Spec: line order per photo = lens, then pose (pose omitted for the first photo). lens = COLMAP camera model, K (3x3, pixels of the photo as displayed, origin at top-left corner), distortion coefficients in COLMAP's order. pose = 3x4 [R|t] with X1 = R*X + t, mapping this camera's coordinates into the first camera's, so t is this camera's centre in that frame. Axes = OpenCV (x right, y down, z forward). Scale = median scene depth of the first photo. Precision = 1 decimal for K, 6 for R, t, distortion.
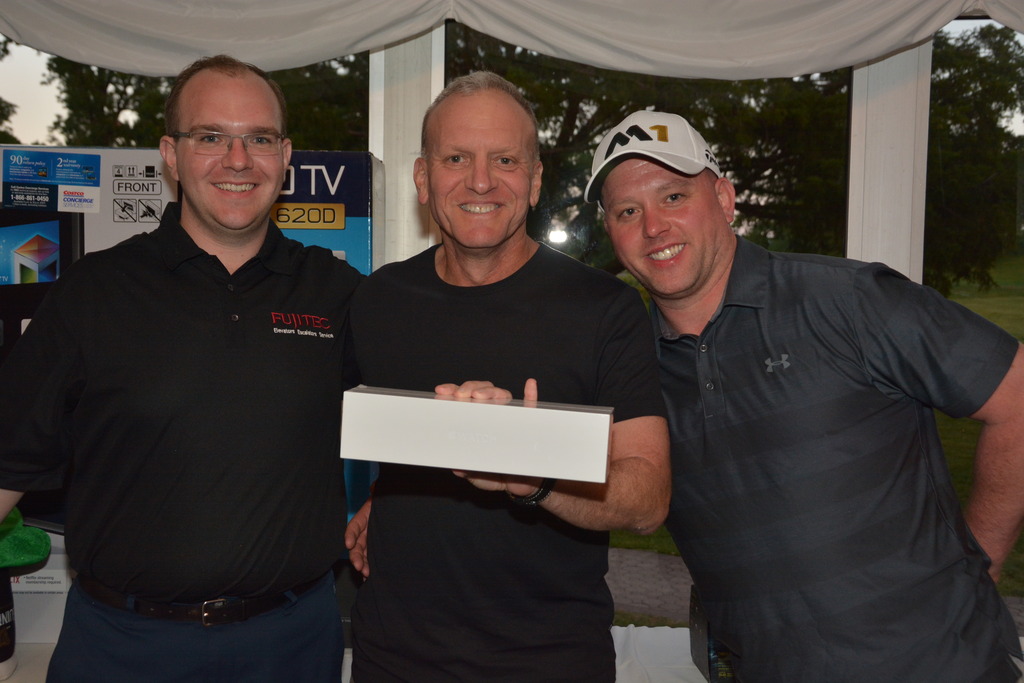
lens RADIAL K [[1262.8, 0, 488.9], [0, 1262.8, 323.0], [0, 0, 1]] dist [0.126902, 0.000000]
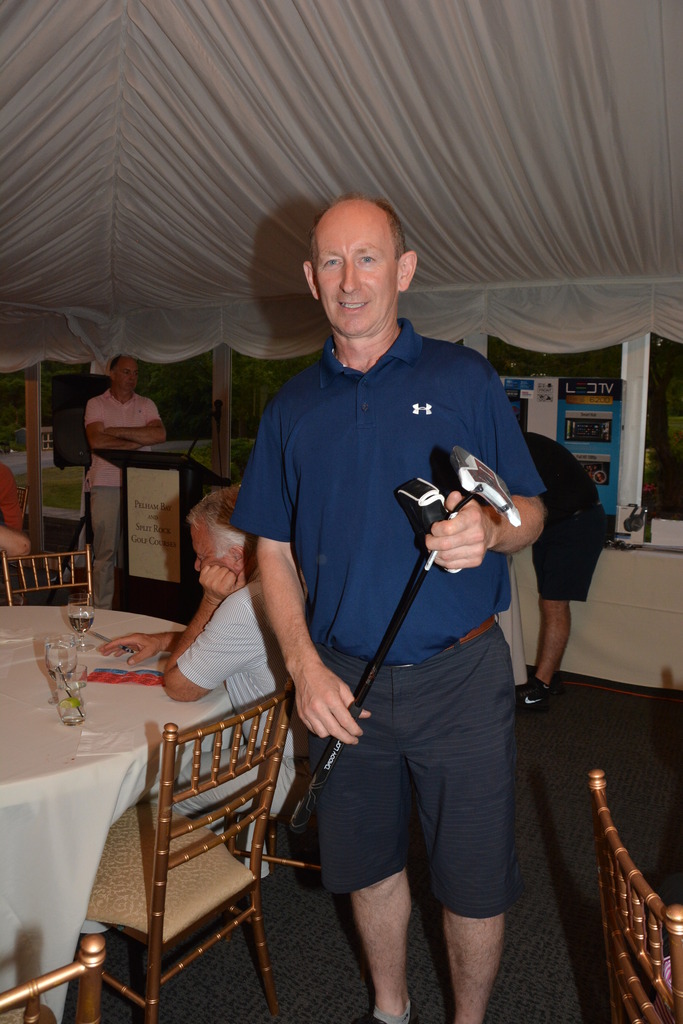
lens RADIAL K [[790.9, 0, 343.9], [0, 790.9, 503.7], [0, 0, 1]] dist [-0.146837, -0.002206]
pose [[0.911047, 0.053314, -0.408842, 0.069107], [-0.023467, 0.996702, 0.077681, 0.032188], [0.411635, -0.061177, 0.909293, -0.940498]]
